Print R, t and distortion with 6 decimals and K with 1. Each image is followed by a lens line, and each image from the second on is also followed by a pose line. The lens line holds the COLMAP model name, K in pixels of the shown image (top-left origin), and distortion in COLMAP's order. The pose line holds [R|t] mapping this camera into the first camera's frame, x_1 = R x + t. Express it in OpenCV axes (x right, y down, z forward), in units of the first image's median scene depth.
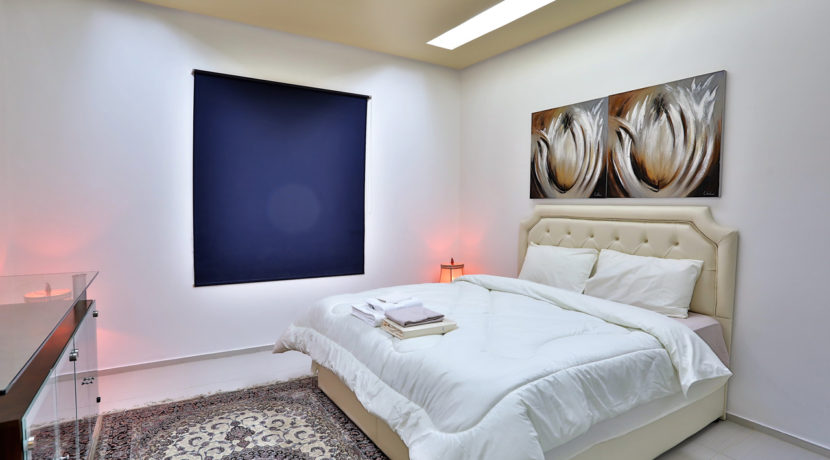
lens RADIAL K [[430.0, 0, 415.0], [0, 430.0, 230.0], [0, 0, 1]] dist [-0.070805, 0.038952]
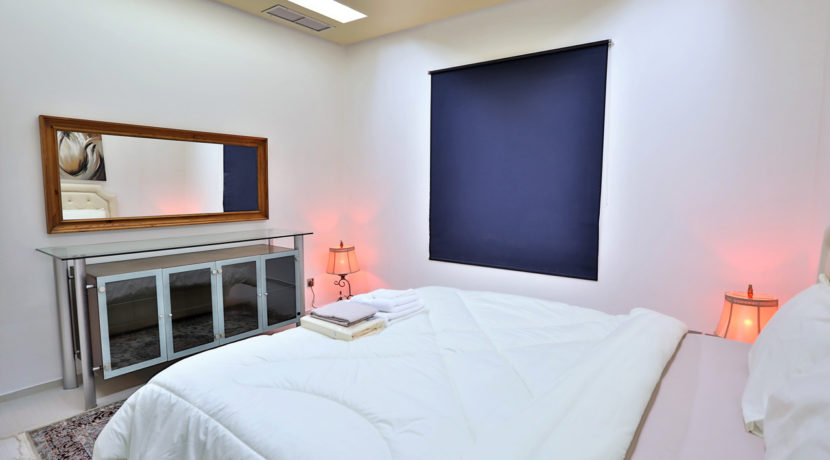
lens RADIAL K [[430.0, 0, 415.0], [0, 430.0, 230.0], [0, 0, 1]] dist [-0.070805, 0.038952]
pose [[0.361430, 0.077505, -0.929172, 0.551600], [-0.063112, 0.996287, 0.058554, -0.014111], [0.930261, 0.037479, 0.364980, 0.530556]]
